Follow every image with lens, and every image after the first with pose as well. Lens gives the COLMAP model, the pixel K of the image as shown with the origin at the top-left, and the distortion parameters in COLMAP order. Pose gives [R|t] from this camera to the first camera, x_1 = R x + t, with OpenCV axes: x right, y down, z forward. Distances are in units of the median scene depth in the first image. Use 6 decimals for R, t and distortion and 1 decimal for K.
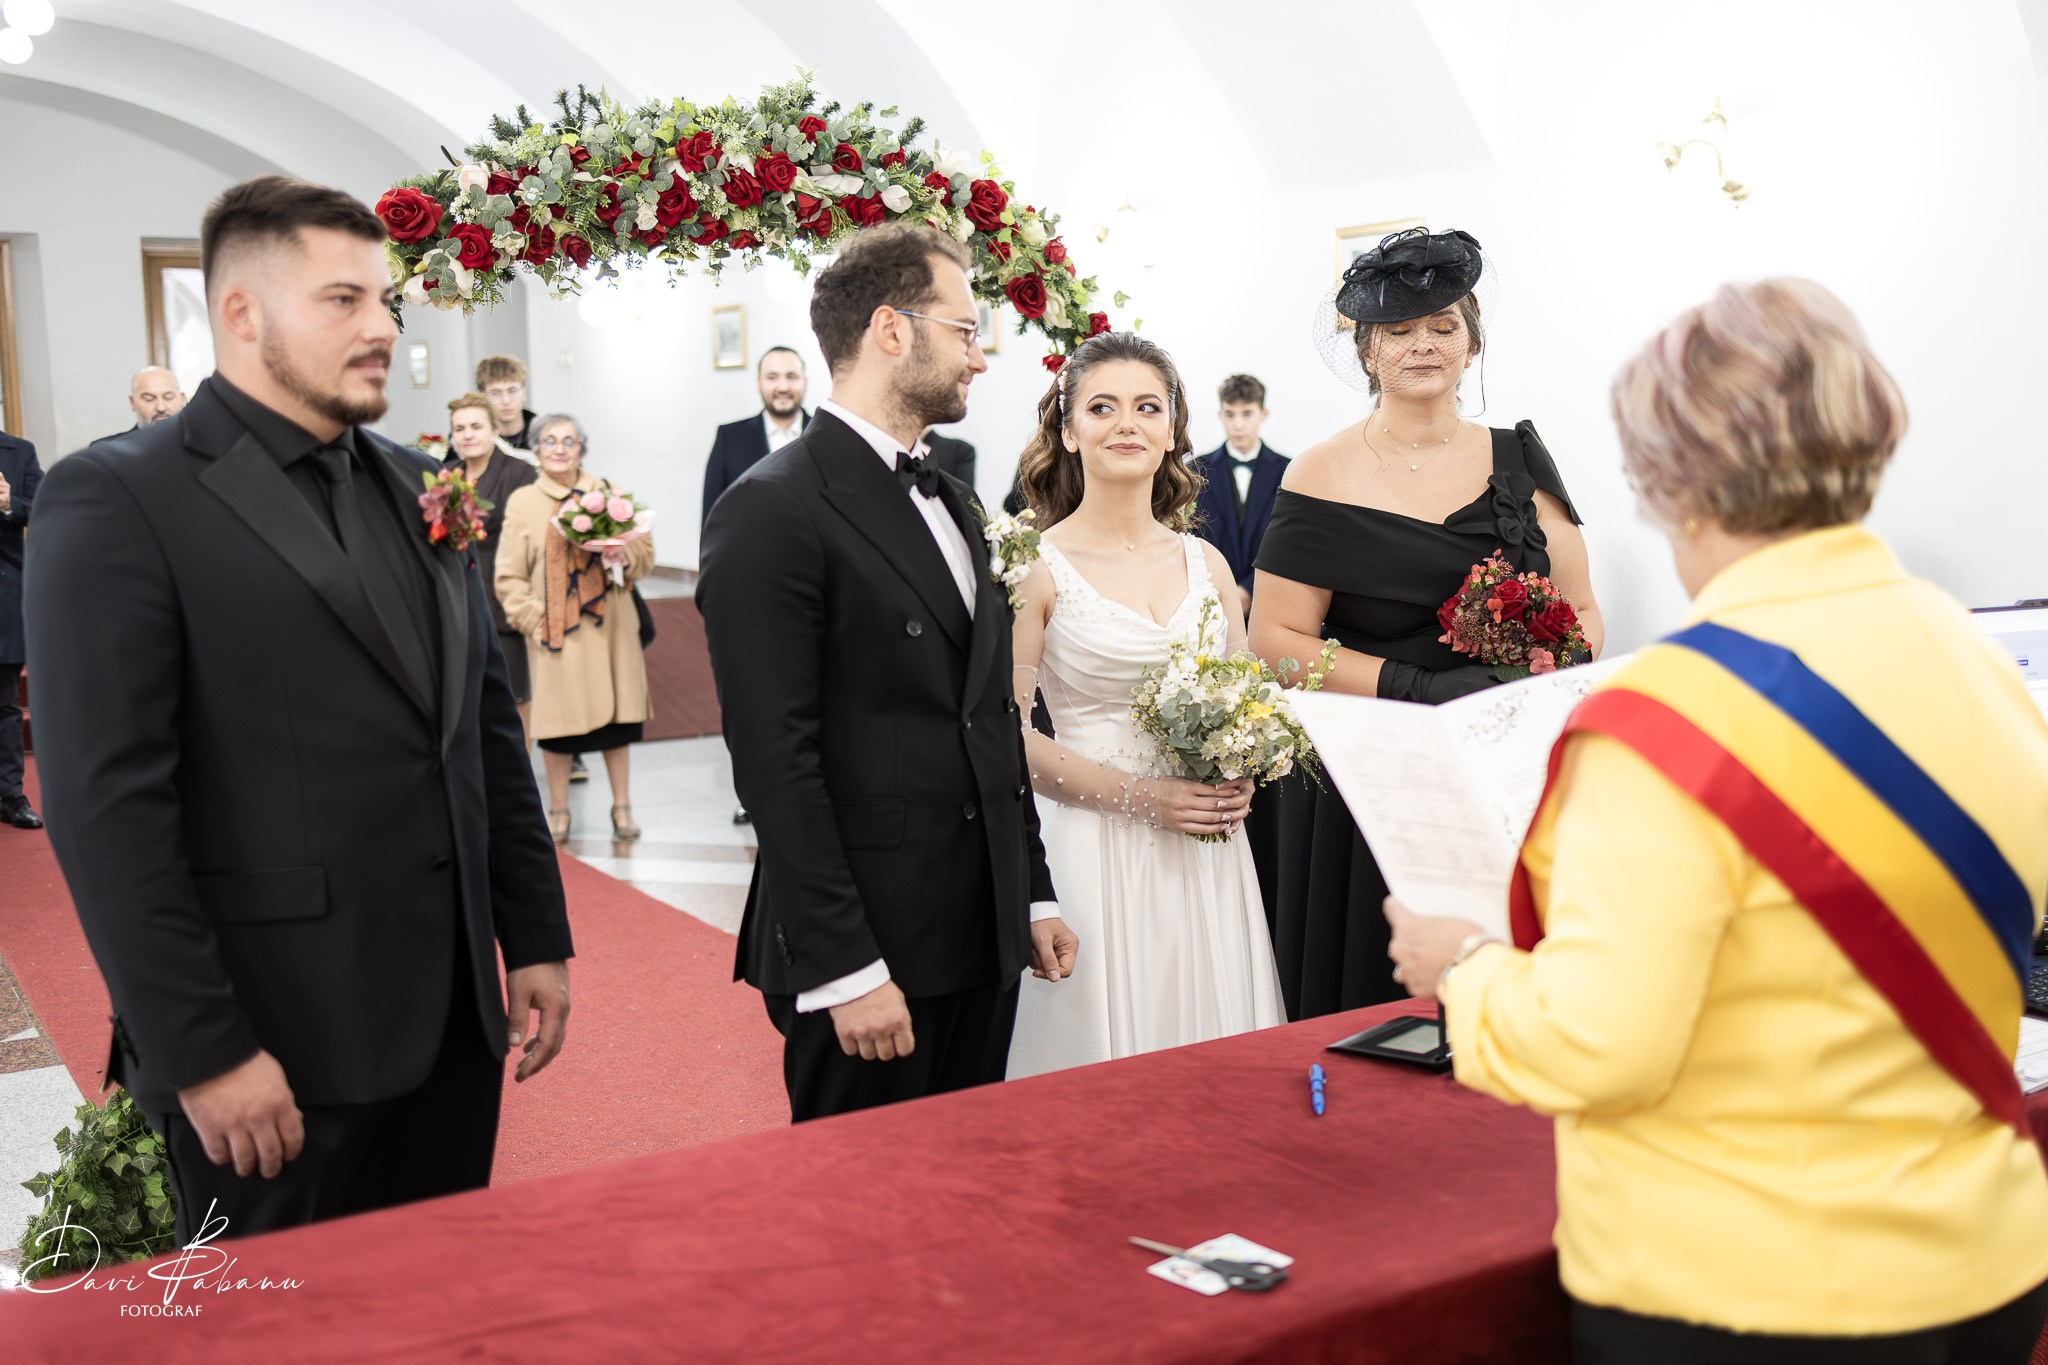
lens RADIAL K [[2055.3, 0, 1028.1], [0, 2055.3, 700.5], [0, 0, 1]] dist [0.038145, 0.000000]
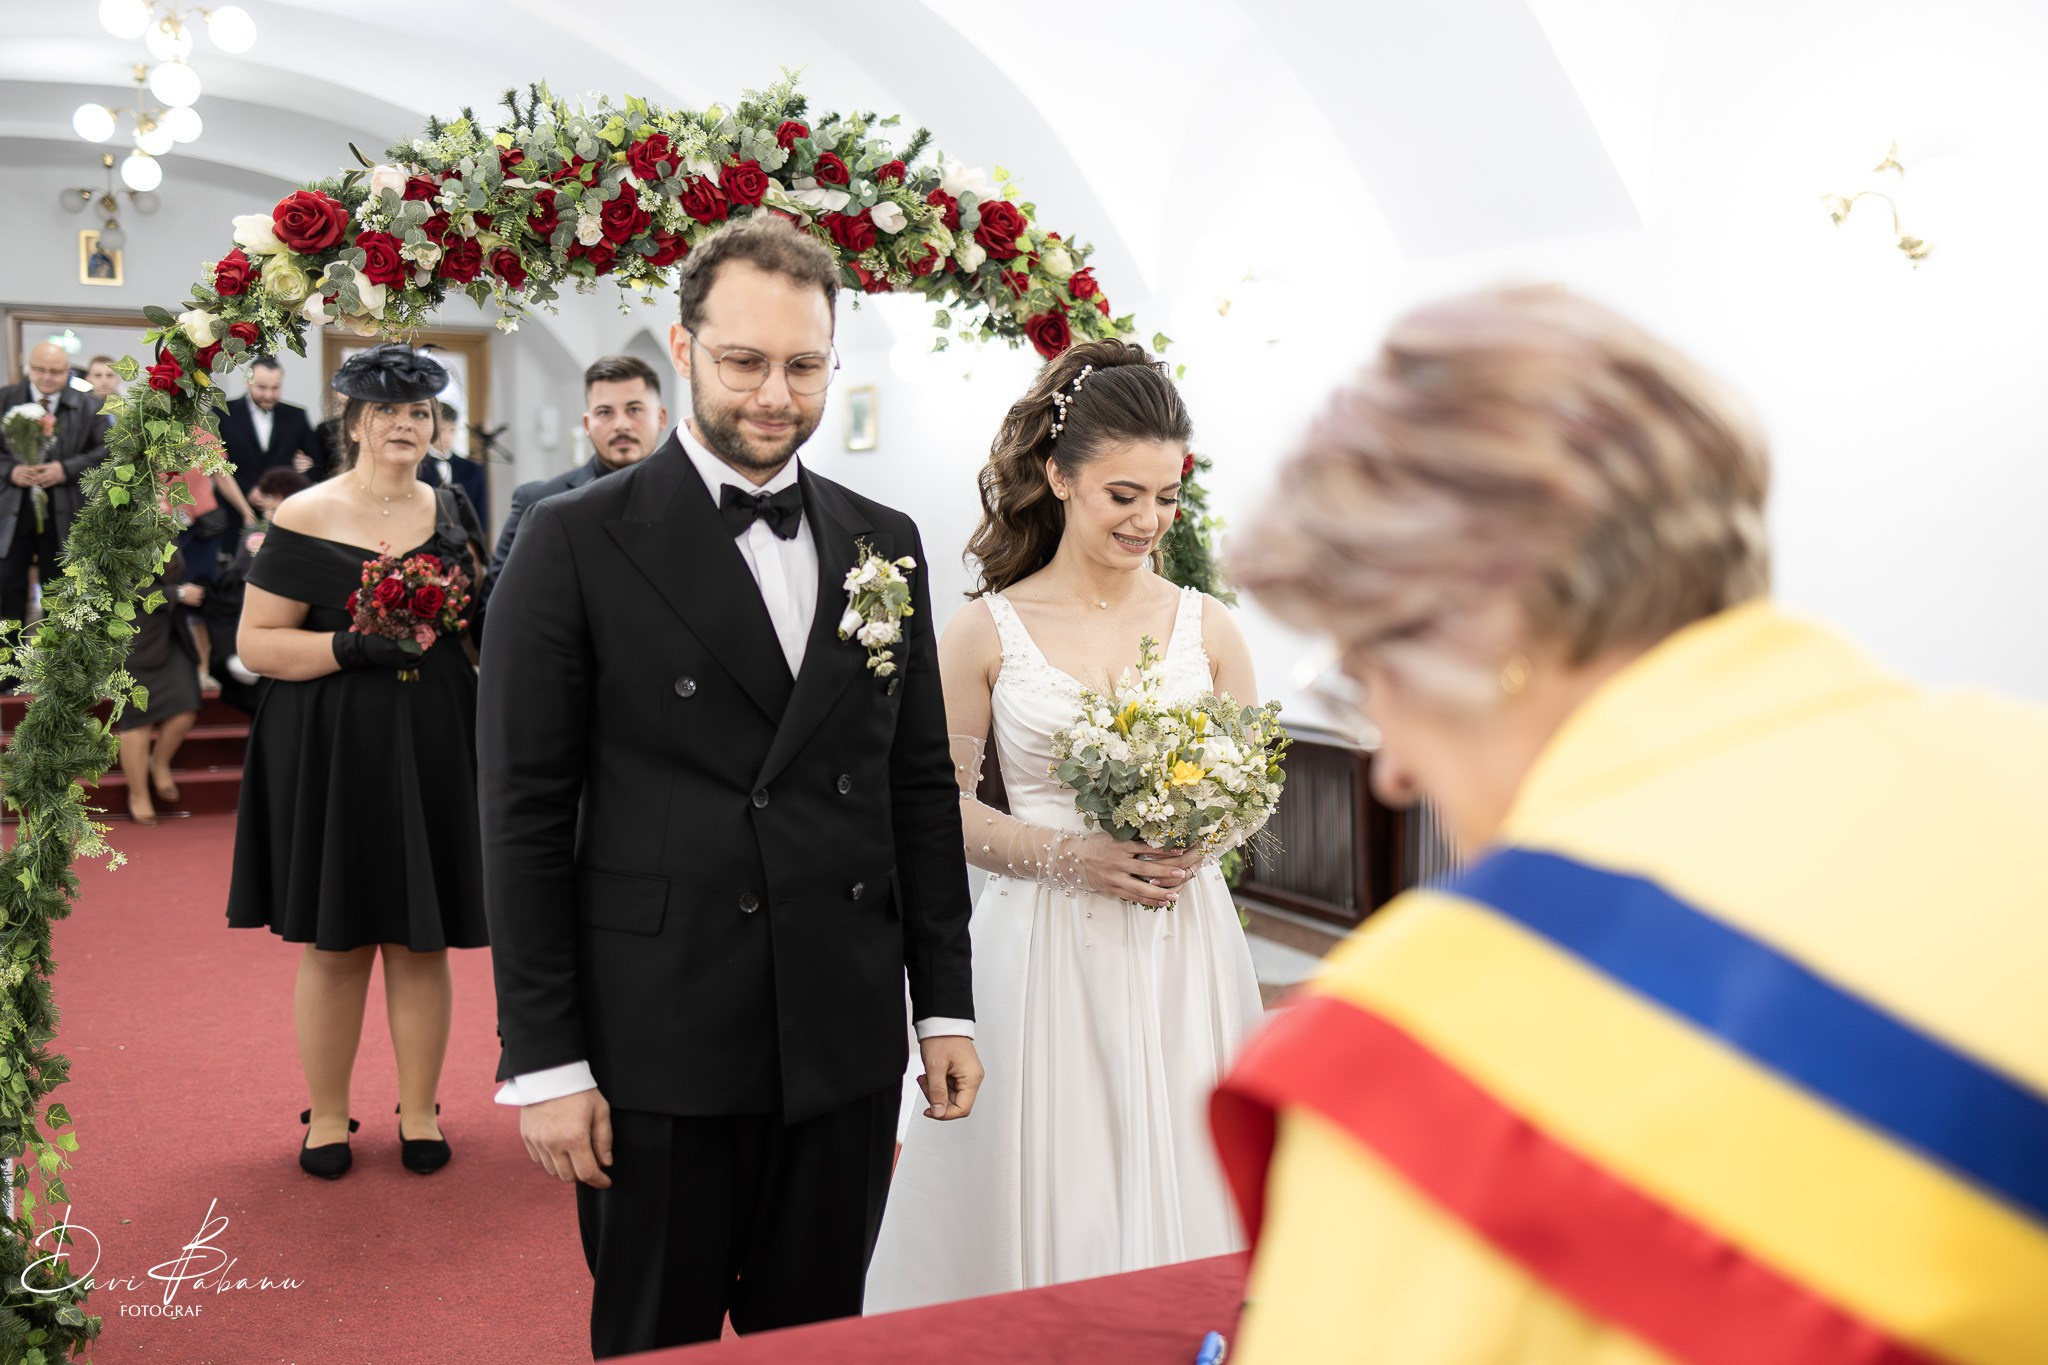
lens RADIAL K [[2055.3, 0, 1012.3], [0, 2055.3, 663.3], [0, 0, 1]] dist [0.038145, 0.000000]
pose [[0.995452, 0.029477, -0.090592, 0.072247], [-0.035183, 0.997453, -0.062051, -0.006207], [0.088532, 0.064956, 0.993953, 0.164517]]
